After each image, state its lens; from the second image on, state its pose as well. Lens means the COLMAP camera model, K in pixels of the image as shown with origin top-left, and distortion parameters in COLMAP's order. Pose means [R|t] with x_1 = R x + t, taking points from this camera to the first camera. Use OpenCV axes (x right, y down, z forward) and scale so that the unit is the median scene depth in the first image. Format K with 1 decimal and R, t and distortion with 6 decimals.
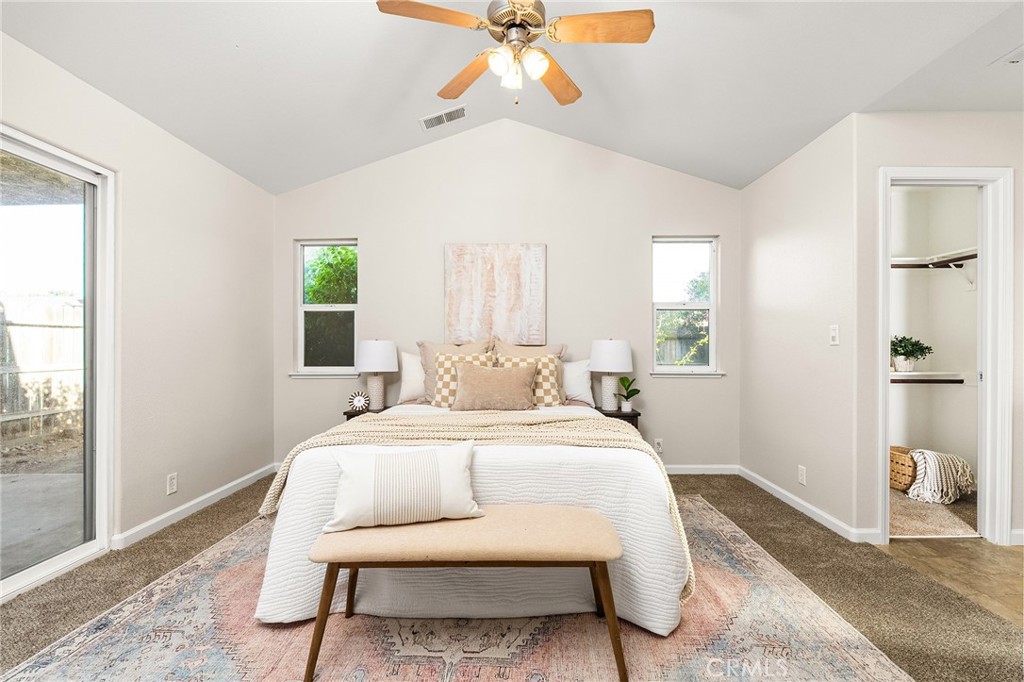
lens RADIAL K [[459.2, 0, 511.1], [0, 459.2, 335.6], [0, 0, 1]] dist [0.000726, 0.000727]
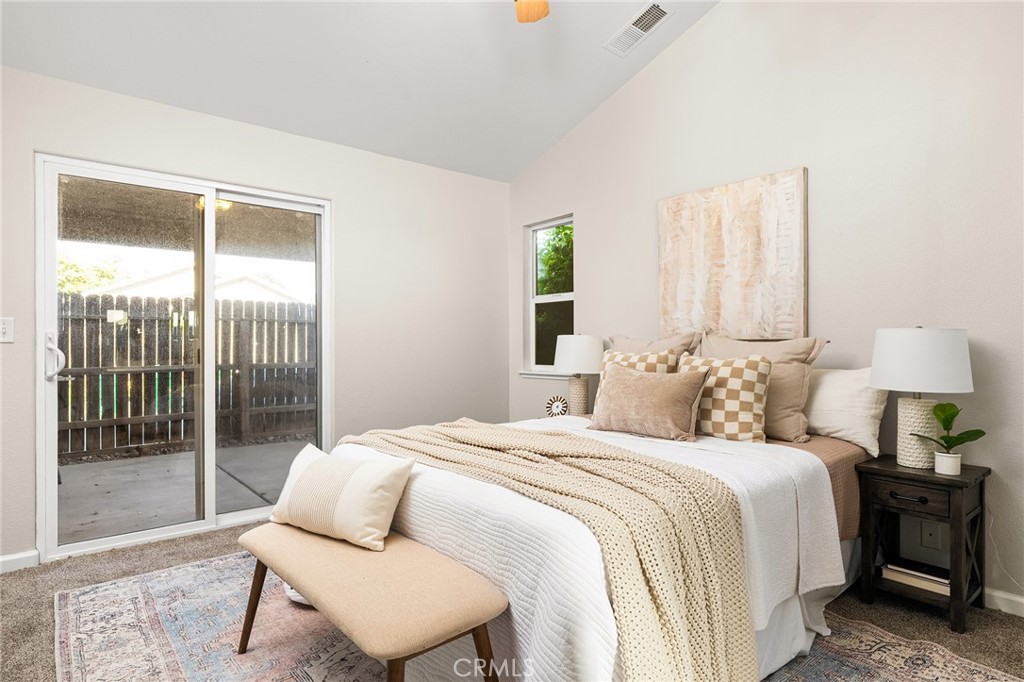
lens RADIAL K [[574.0, 0, 515.9], [0, 574.0, 337.8], [0, 0, 1]] dist [0.000705, 0.000141]
pose [[0.652978, -0.008889, -0.757325, 0.391570], [0.021405, 0.999748, 0.006721, 0.005971], [0.757074, -0.020599, 0.653004, 0.237533]]
